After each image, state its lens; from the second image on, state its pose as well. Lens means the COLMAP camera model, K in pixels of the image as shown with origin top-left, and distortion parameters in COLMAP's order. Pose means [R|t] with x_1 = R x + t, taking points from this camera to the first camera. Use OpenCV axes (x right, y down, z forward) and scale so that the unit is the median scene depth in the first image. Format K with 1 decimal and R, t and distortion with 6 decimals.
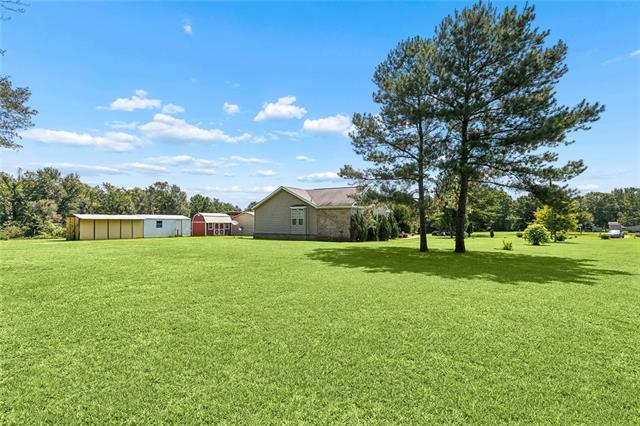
lens RADIAL K [[286.7, 0, 320.0], [0, 286.7, 213.0], [0, 0, 1]] dist [0.001626, 0.000410]
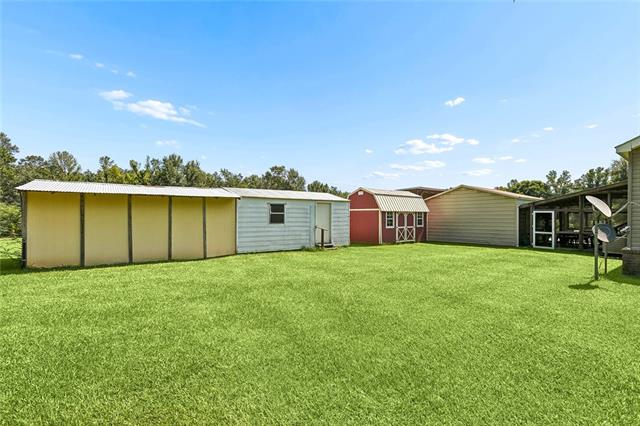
lens RADIAL K [[286.7, 0, 320.0], [0, 286.7, 213.0], [0, 0, 1]] dist [0.001626, 0.000410]
pose [[0.936296, 0.004240, -0.351186, -0.136665], [0.004484, 0.999701, 0.024025, 0.010842], [0.351183, -0.024069, 0.935997, 0.243208]]
